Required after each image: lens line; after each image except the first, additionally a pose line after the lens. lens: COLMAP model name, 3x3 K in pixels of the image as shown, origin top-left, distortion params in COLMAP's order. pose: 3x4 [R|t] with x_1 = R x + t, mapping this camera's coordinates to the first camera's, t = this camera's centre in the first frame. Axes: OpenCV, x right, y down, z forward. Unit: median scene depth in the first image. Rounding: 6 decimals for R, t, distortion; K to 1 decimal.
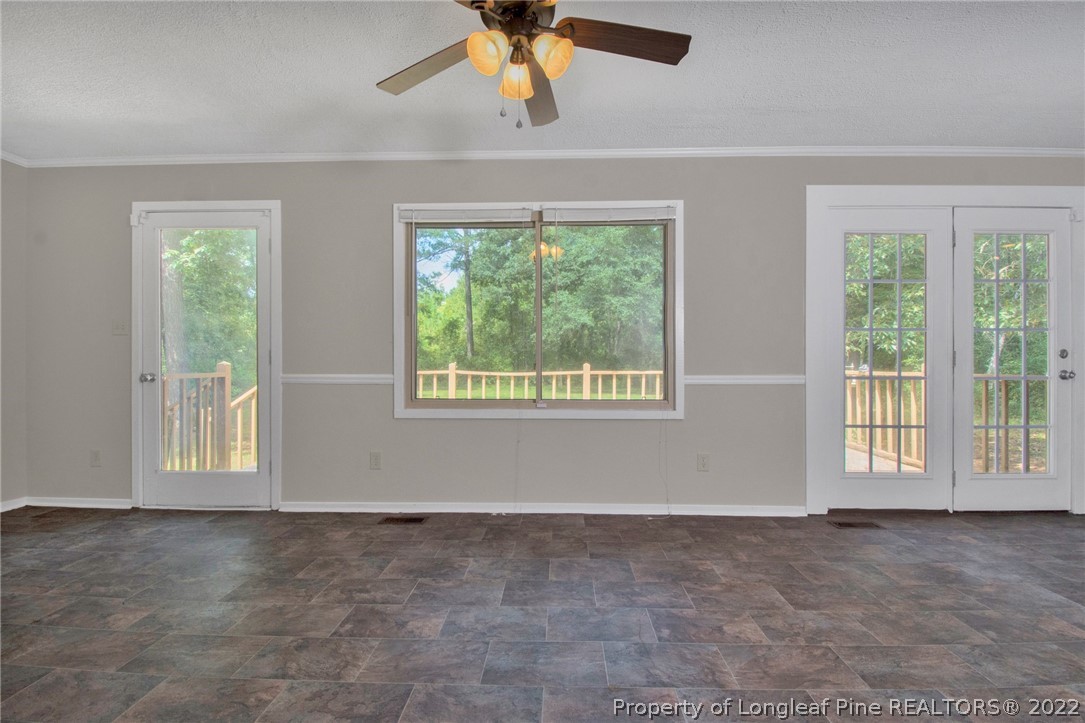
lens RADIAL K [[506.8, 0, 575.3], [0, 506.8, 360.4], [0, 0, 1]] dist [0.010080, -0.018139]
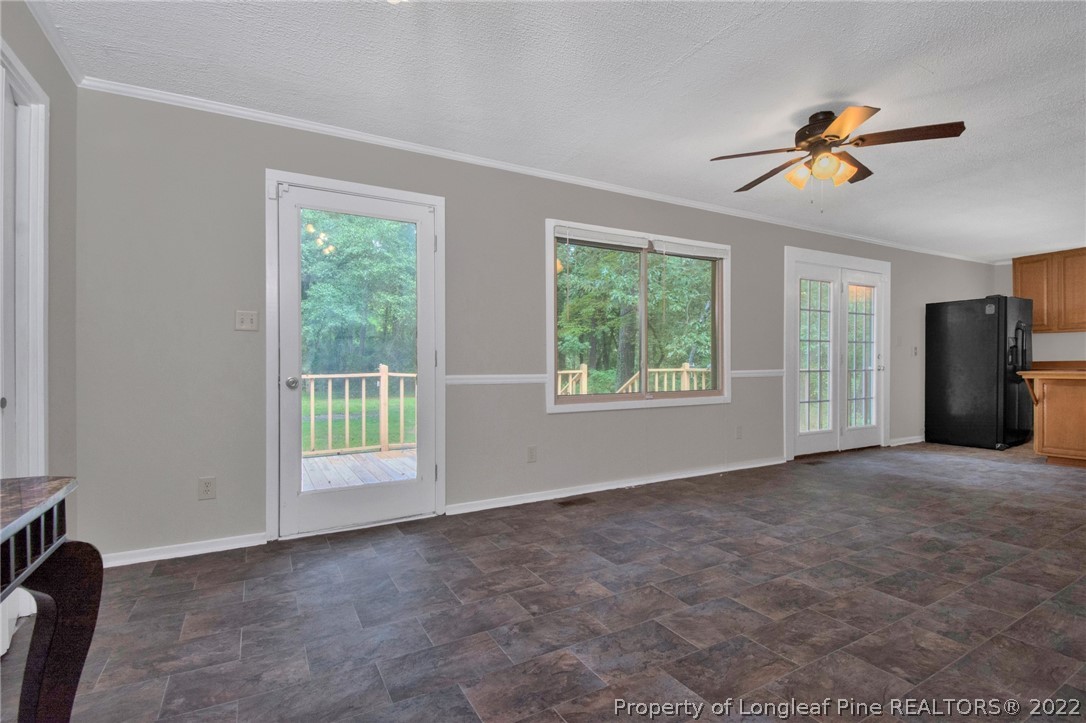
lens RADIAL K [[507.3, 0, 588.3], [0, 507.3, 367.1], [0, 0, 1]] dist [0.010080, -0.018139]
pose [[0.846434, -0.009765, 0.532404, -0.862438], [0.003933, 0.999919, 0.012086, -0.000221], [-0.532479, -0.008136, 0.846404, 0.023532]]
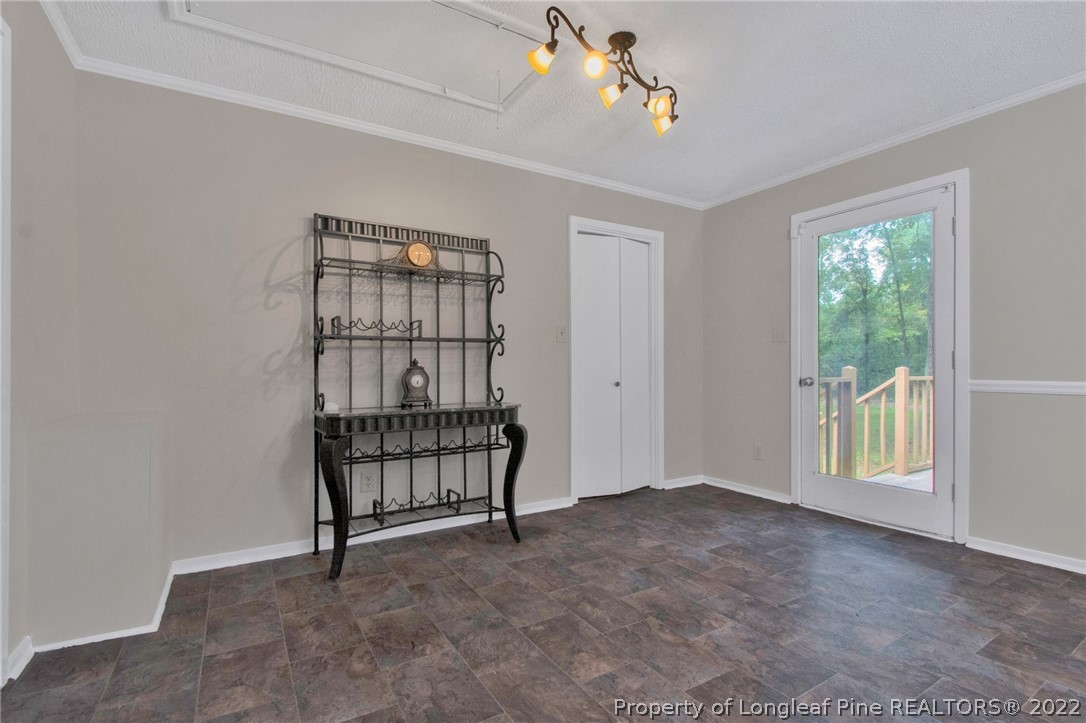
lens RADIAL K [[507.3, 0, 543.0], [0, 507.3, 364.8], [0, 0, 1]] dist [0.010080, -0.018139]
pose [[0.543723, -0.009319, -0.839213, -0.263976], [0.006550, 0.999955, -0.006859, 0.003753], [0.839239, -0.001768, 0.543760, -0.021228]]
